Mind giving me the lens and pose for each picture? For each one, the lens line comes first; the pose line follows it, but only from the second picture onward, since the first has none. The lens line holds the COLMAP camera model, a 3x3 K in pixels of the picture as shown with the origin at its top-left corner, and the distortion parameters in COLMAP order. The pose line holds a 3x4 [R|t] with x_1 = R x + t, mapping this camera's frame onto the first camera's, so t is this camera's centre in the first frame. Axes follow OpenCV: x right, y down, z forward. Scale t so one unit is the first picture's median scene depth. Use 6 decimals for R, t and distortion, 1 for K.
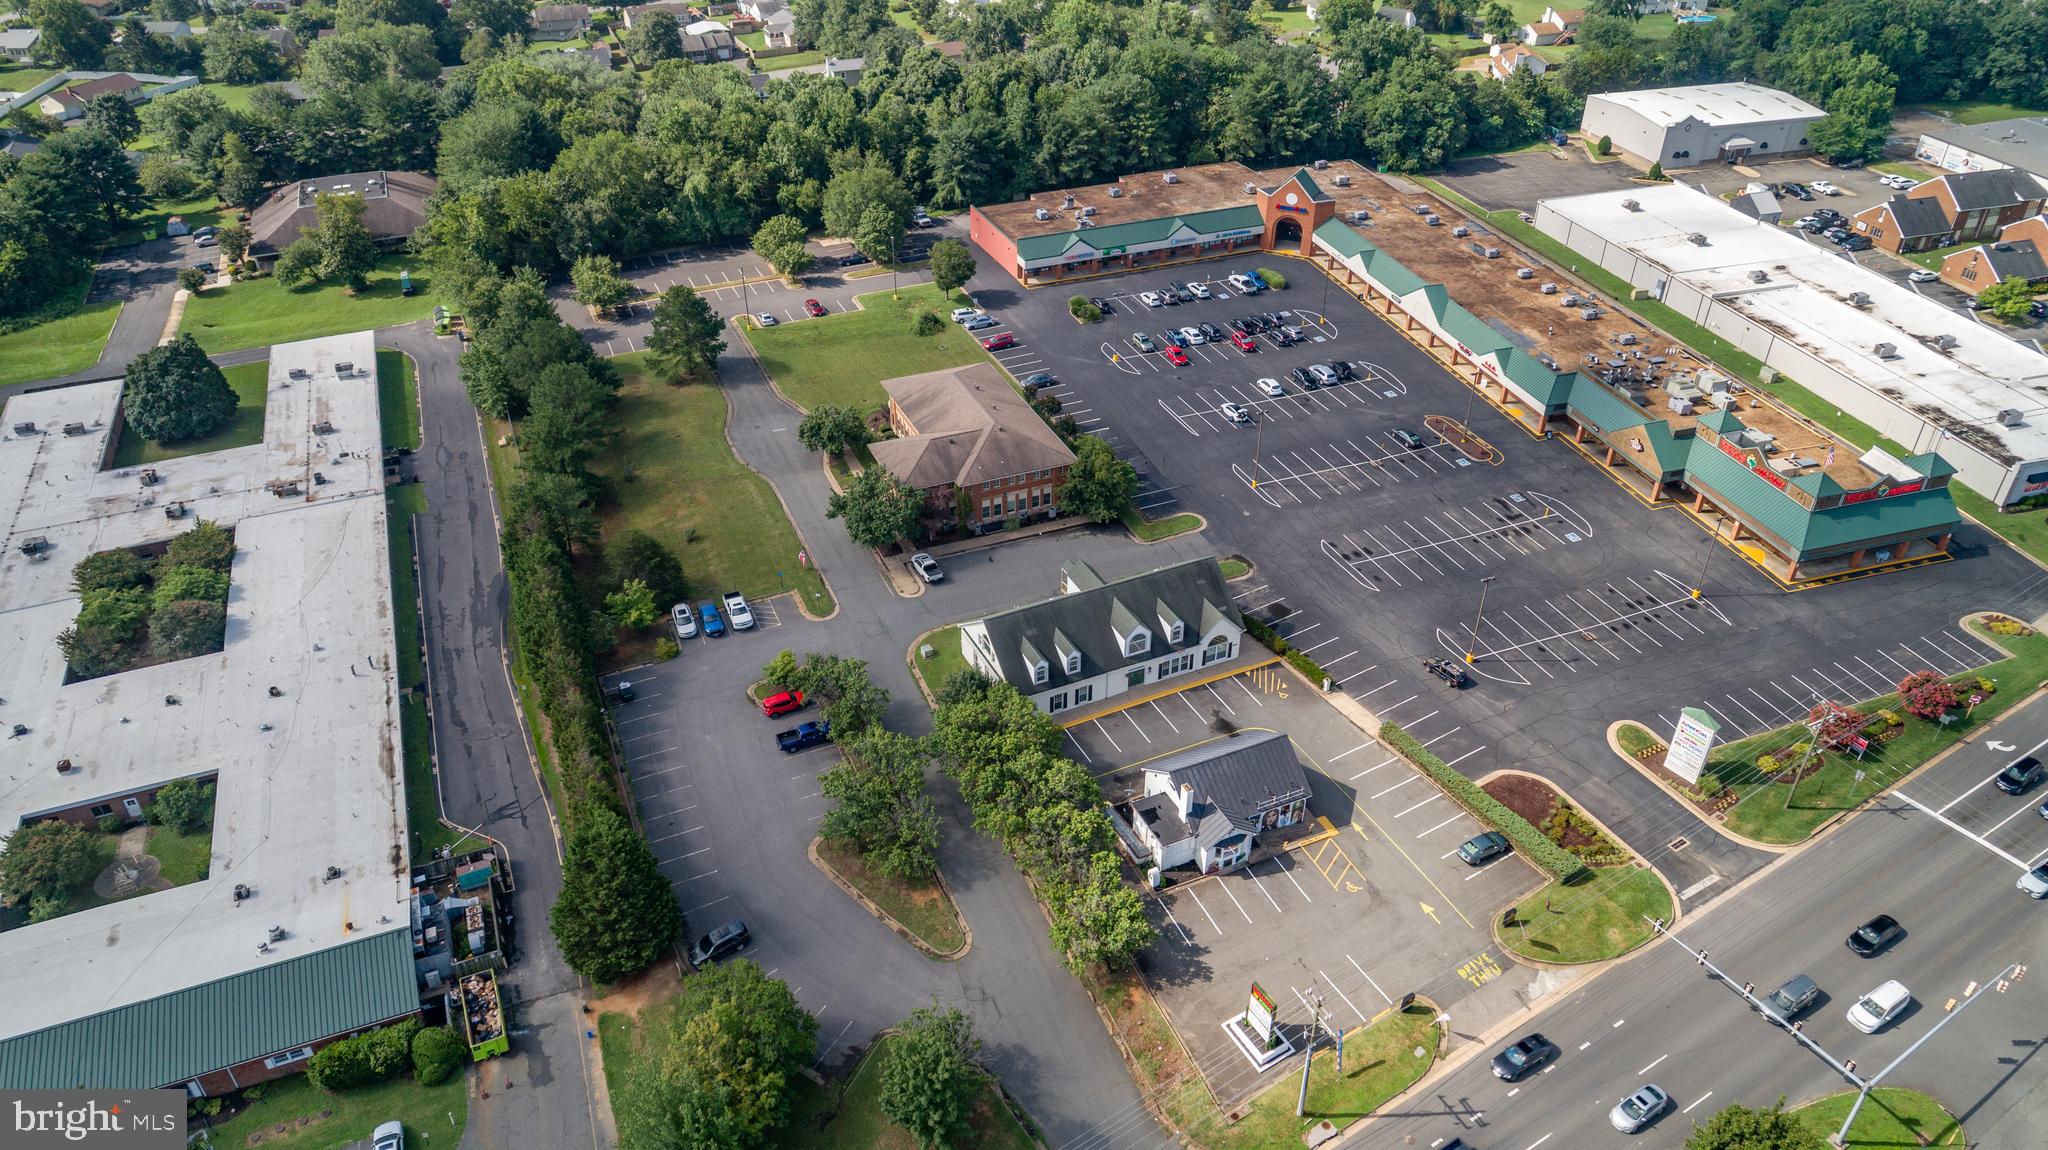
lens RADIAL K [[1380.2, 0, 1021.3], [0, 1380.2, 577.2], [0, 0, 1]] dist [-0.012984, 0.010478]
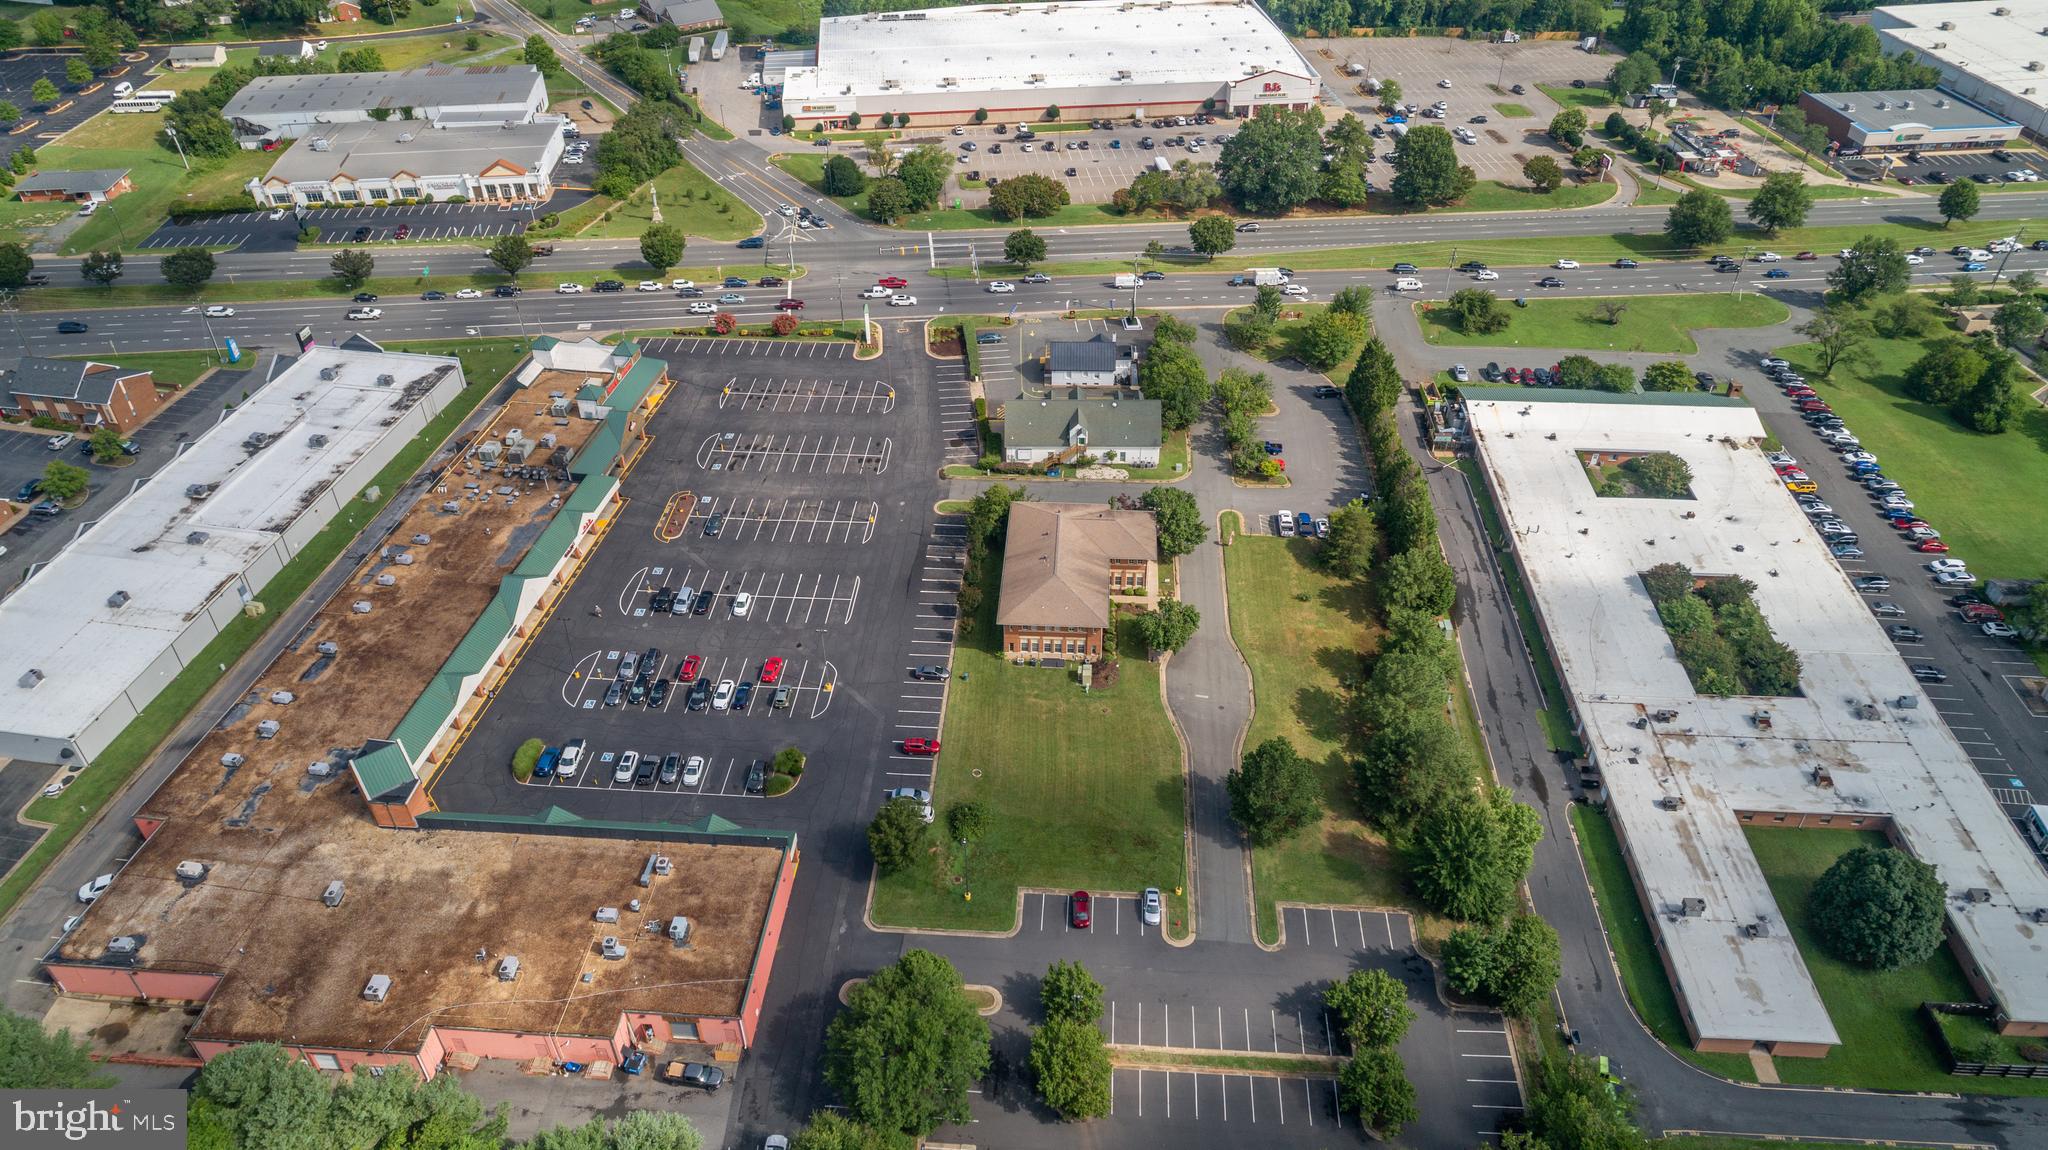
lens RADIAL K [[1380.2, 0, 1021.3], [0, 1380.2, 577.2], [0, 0, 1]] dist [-0.012984, 0.010478]
pose [[-0.897594, -0.261397, 0.354959, -0.388360], [0.255511, 0.347655, 0.902136, -1.071053], [-0.359219, 0.900449, -0.245263, 1.203761]]
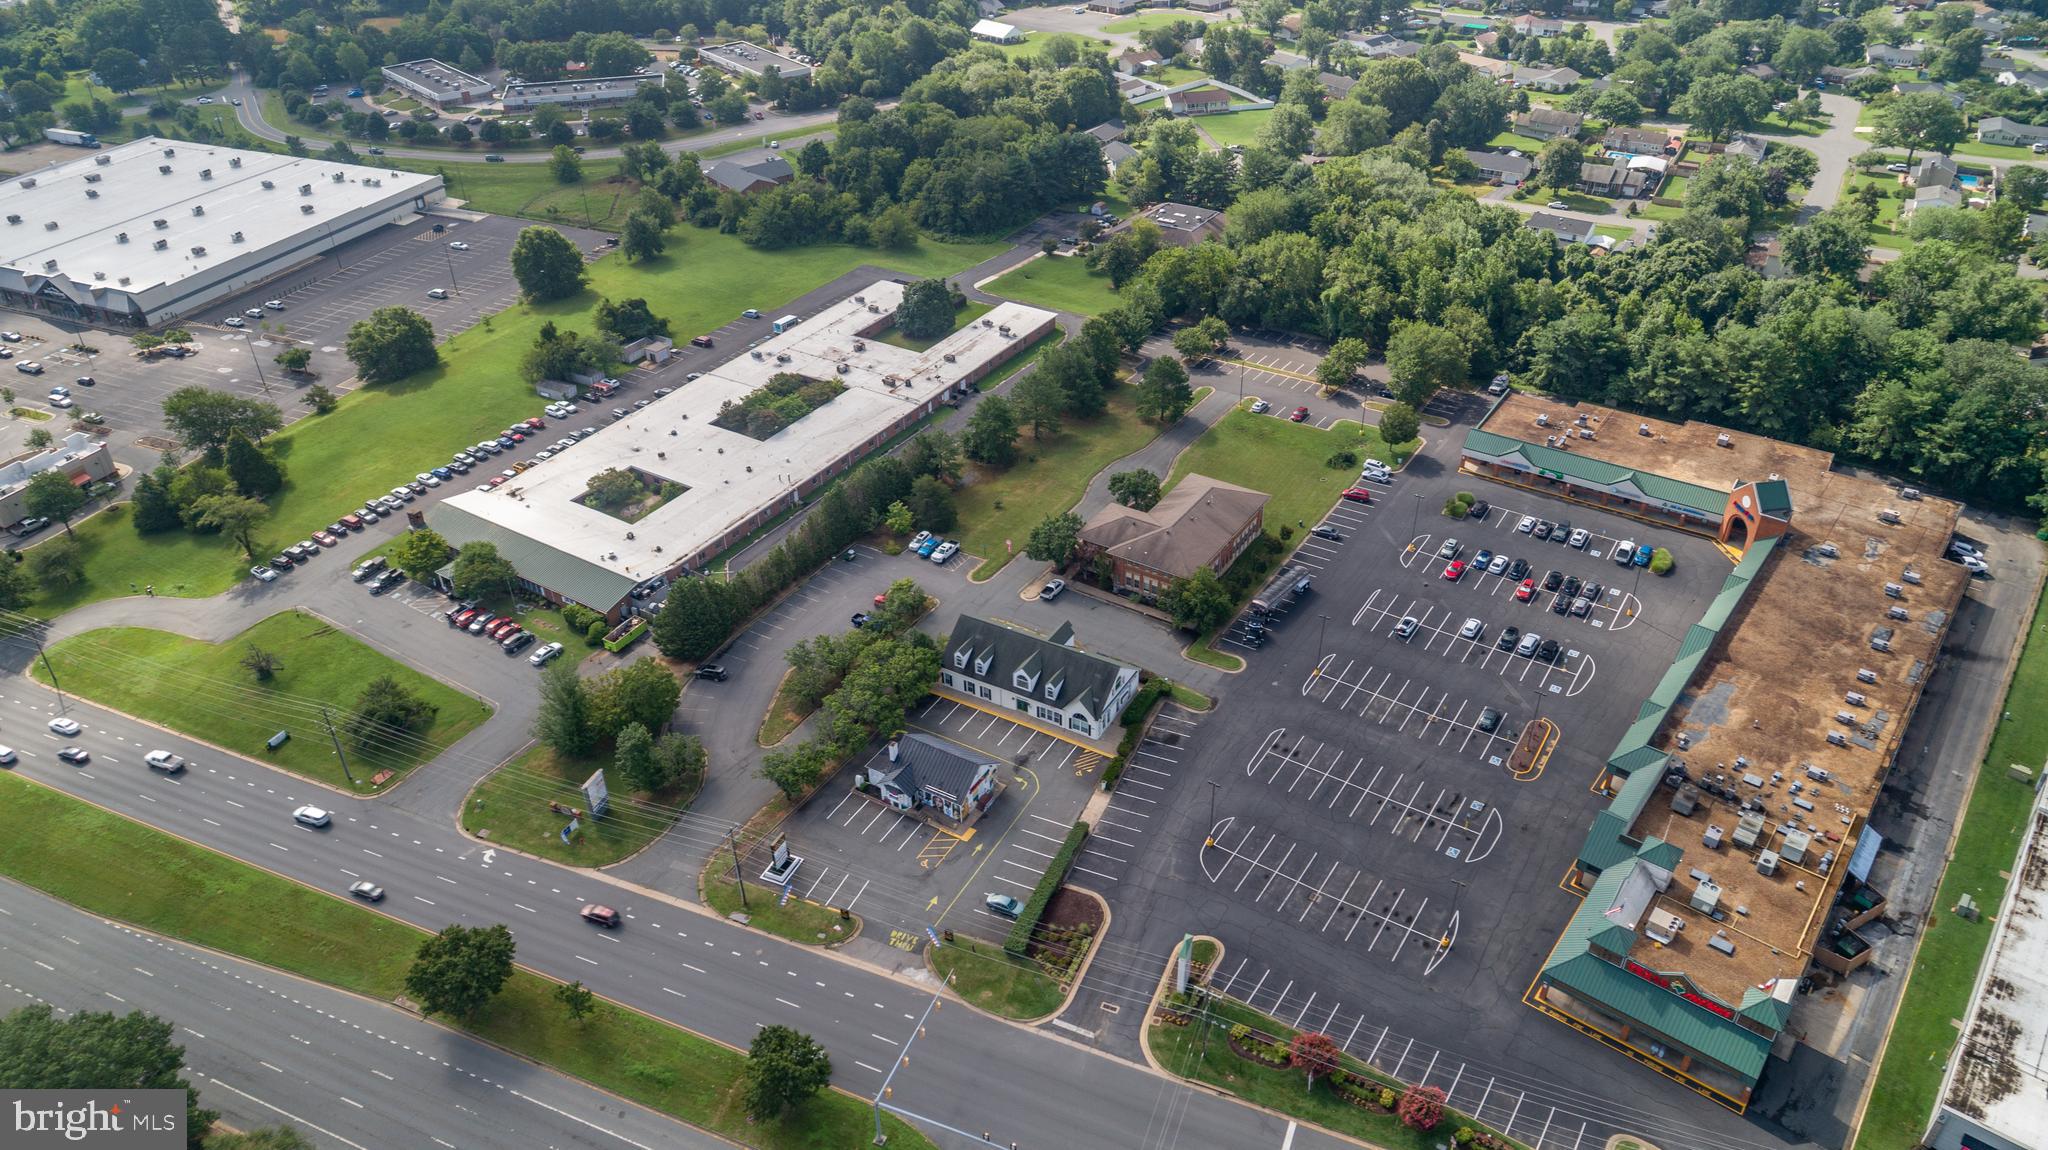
lens RADIAL K [[1380.2, 0, 1021.3], [0, 1380.2, 577.2], [0, 0, 1]] dist [-0.012984, 0.010478]
pose [[0.564459, 0.454642, -0.688975, 0.736375], [-0.449271, 0.869409, 0.205631, -0.245179], [0.692489, 0.193466, 0.695004, -0.009969]]
